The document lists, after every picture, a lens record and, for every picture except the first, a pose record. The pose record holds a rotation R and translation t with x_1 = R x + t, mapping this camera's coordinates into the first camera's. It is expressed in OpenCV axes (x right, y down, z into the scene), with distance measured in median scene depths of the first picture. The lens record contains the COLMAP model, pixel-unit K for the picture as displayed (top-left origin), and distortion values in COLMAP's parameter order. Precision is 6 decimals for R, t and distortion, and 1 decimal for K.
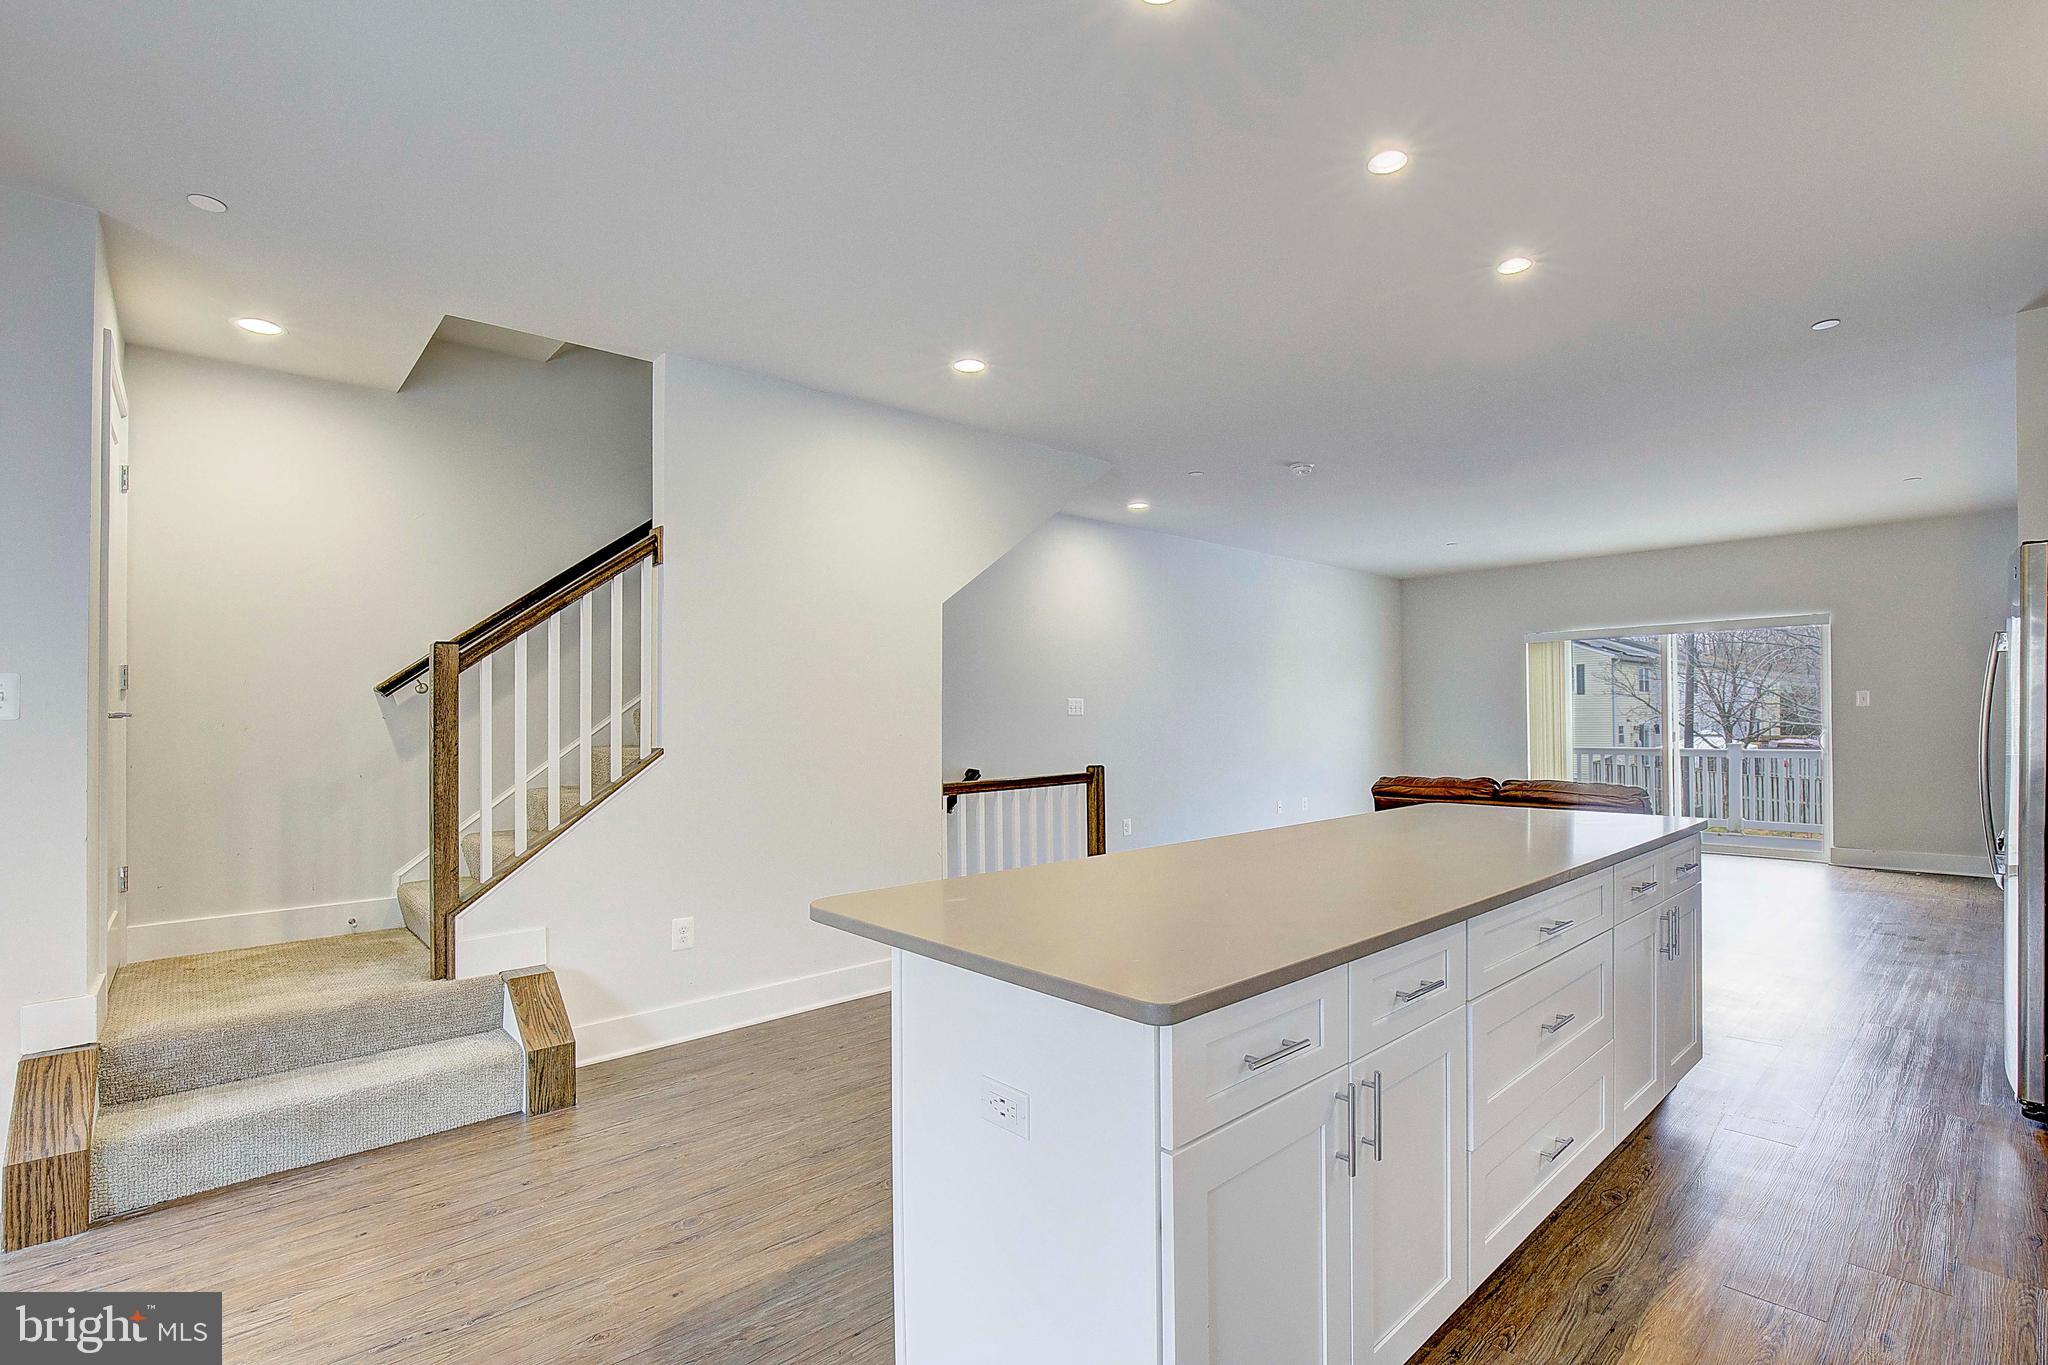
lens RADIAL K [[941.4, 0, 1036.2], [0, 941.4, 690.3], [0, 0, 1]] dist [-0.033836, 0.005940]
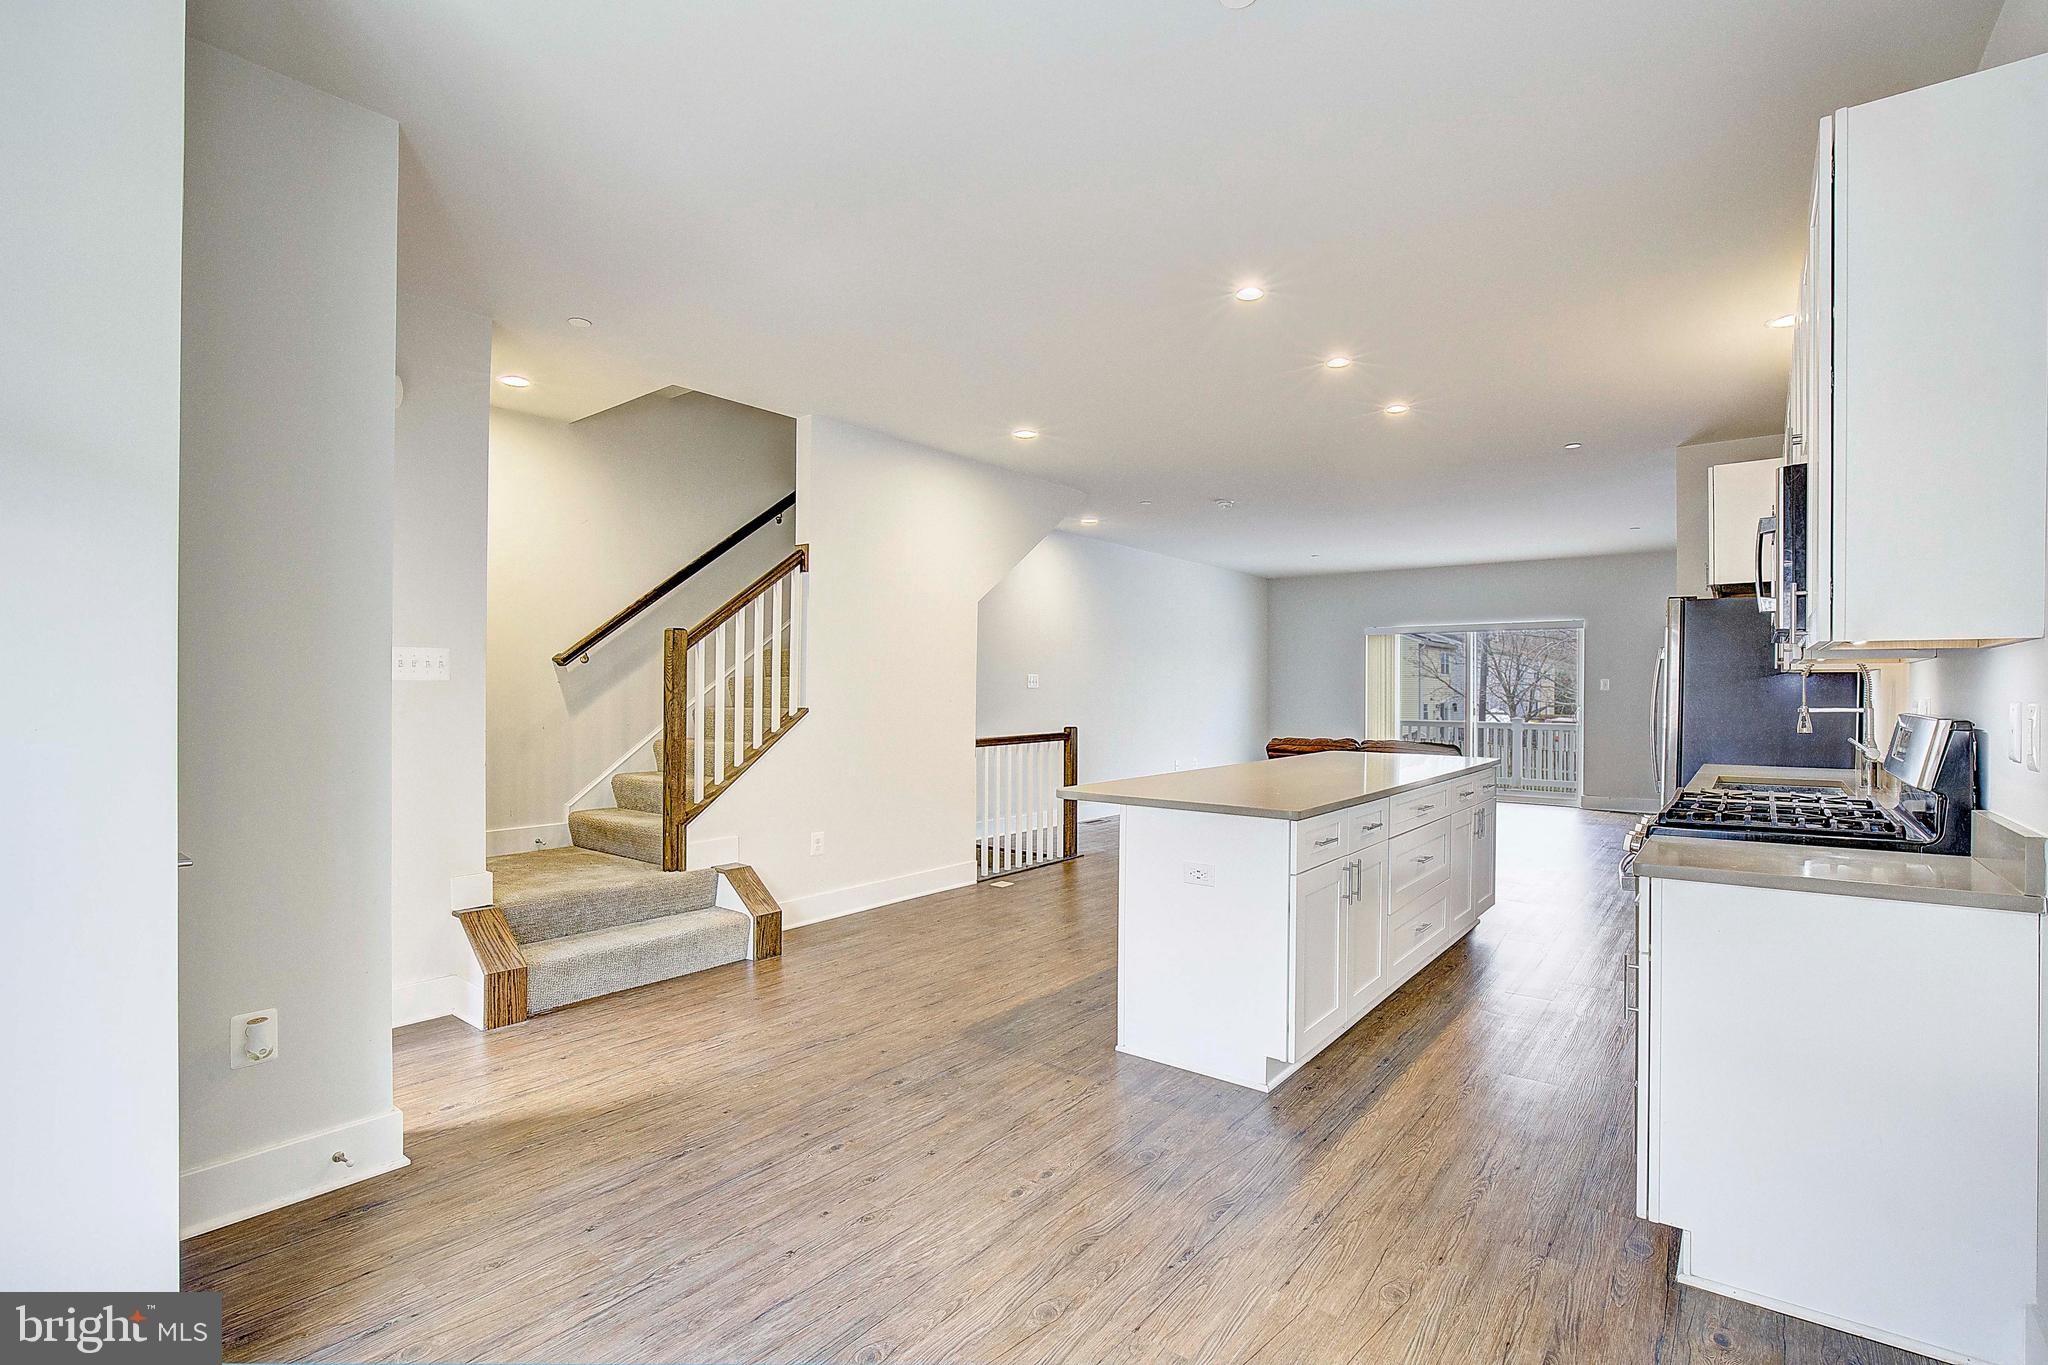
lens RADIAL K [[941.4, 0, 1027.8], [0, 941.4, 693.5], [0, 0, 1]] dist [-0.033836, 0.005940]
pose [[0.986649, 0.013605, 0.162295, -0.297797], [-0.018877, 0.999342, 0.030985, -0.007085], [-0.161766, -0.033635, 0.986256, -0.392858]]
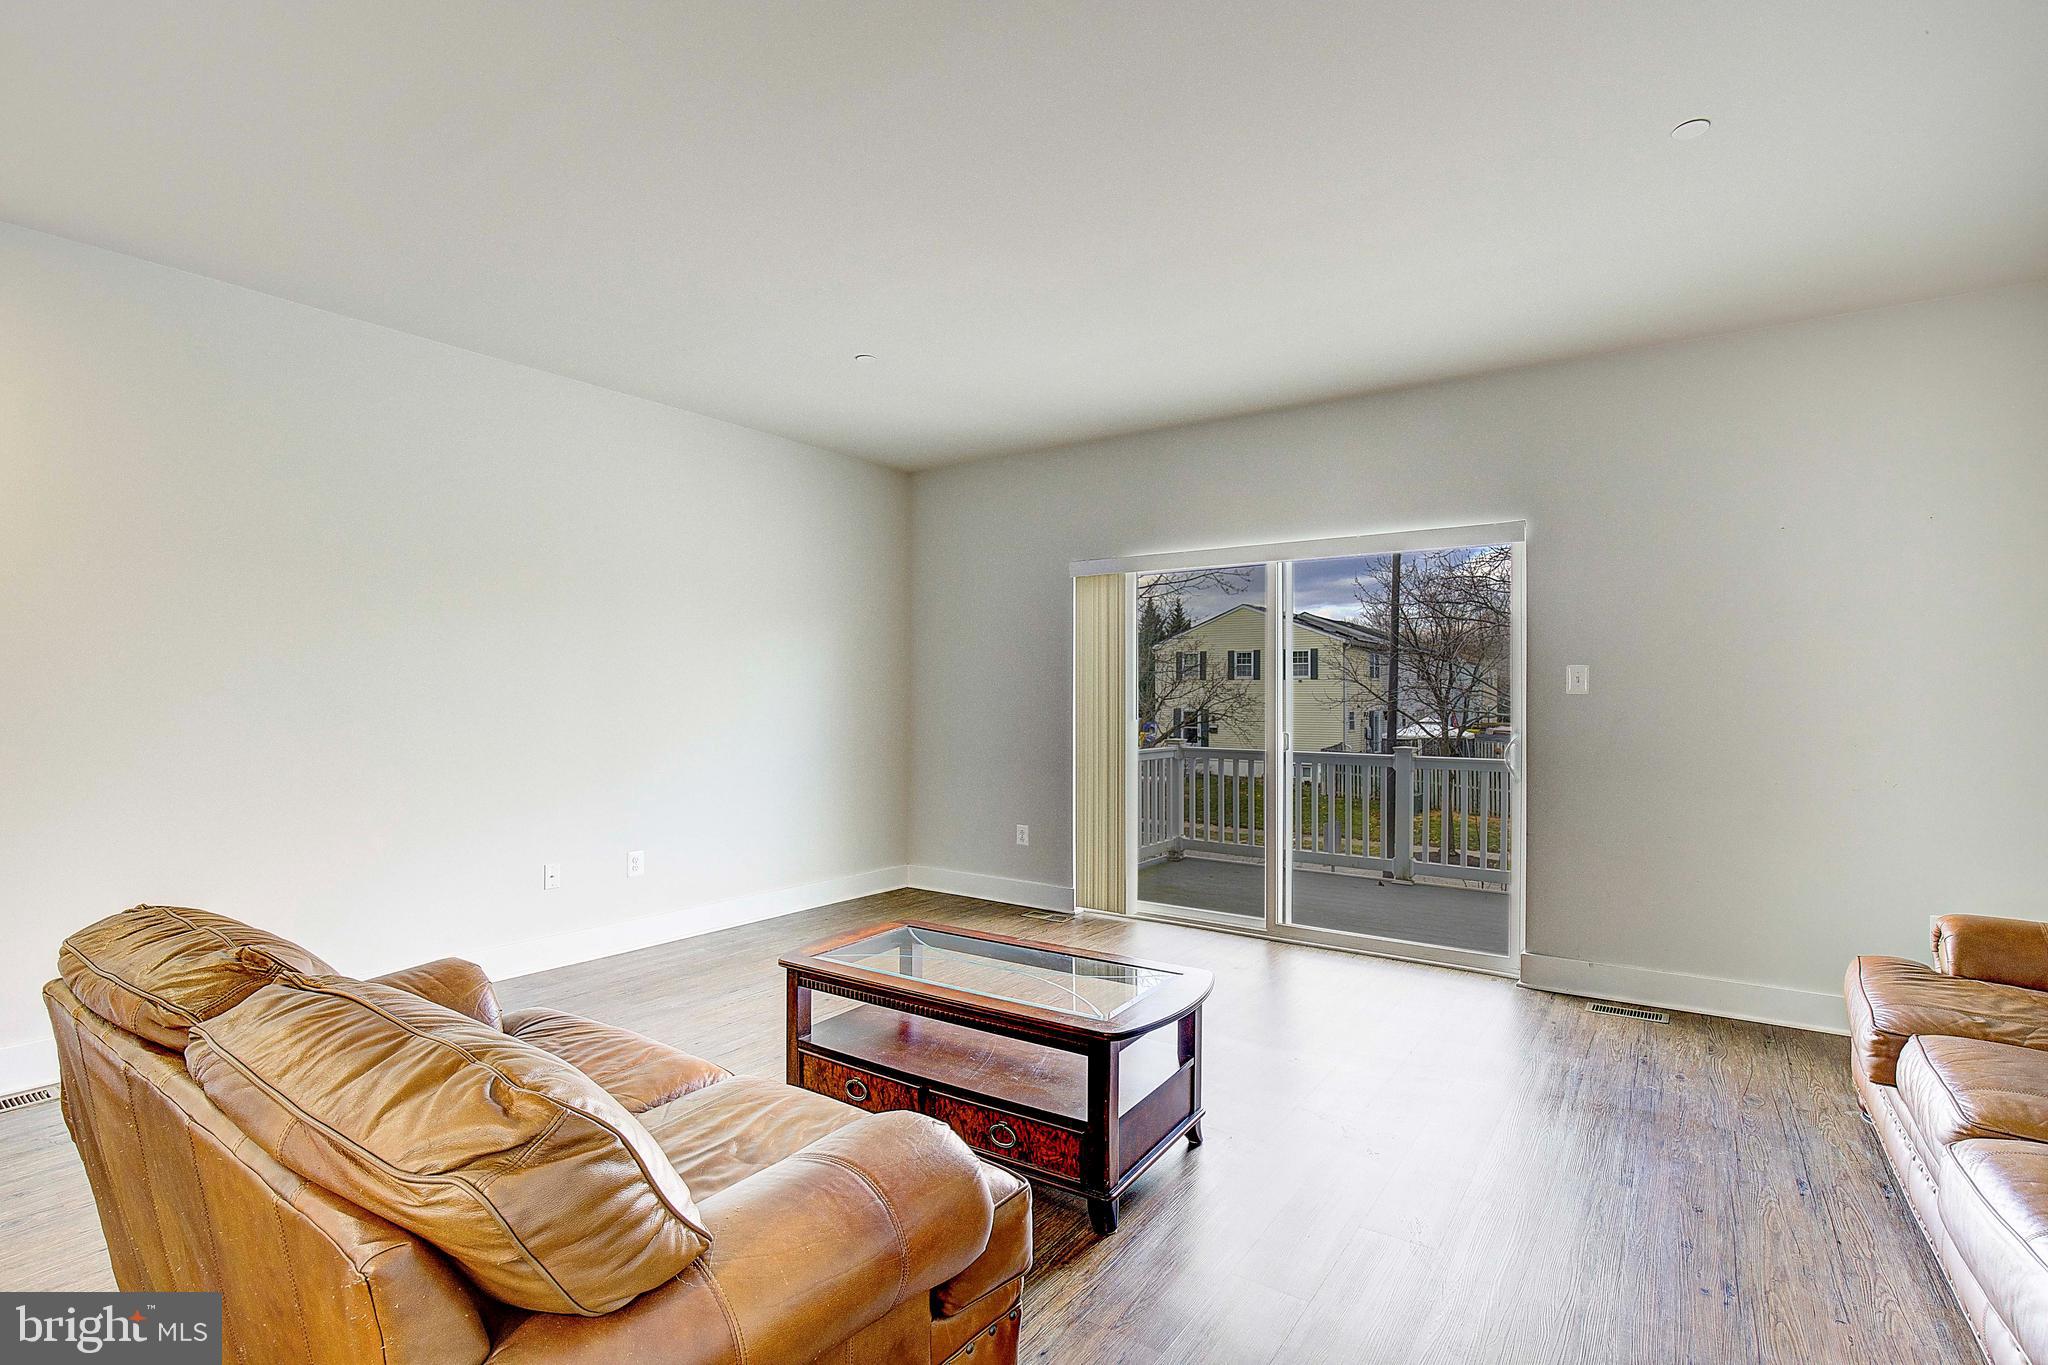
lens RADIAL K [[941.4, 0, 1042.1], [0, 941.4, 698.1], [0, 0, 1]] dist [-0.033836, 0.005940]
pose [[0.975440, 0.013347, 0.219861, 0.892917], [-0.019934, 0.999416, 0.027768, 0.022003], [-0.219362, -0.031468, 0.975136, 1.012841]]
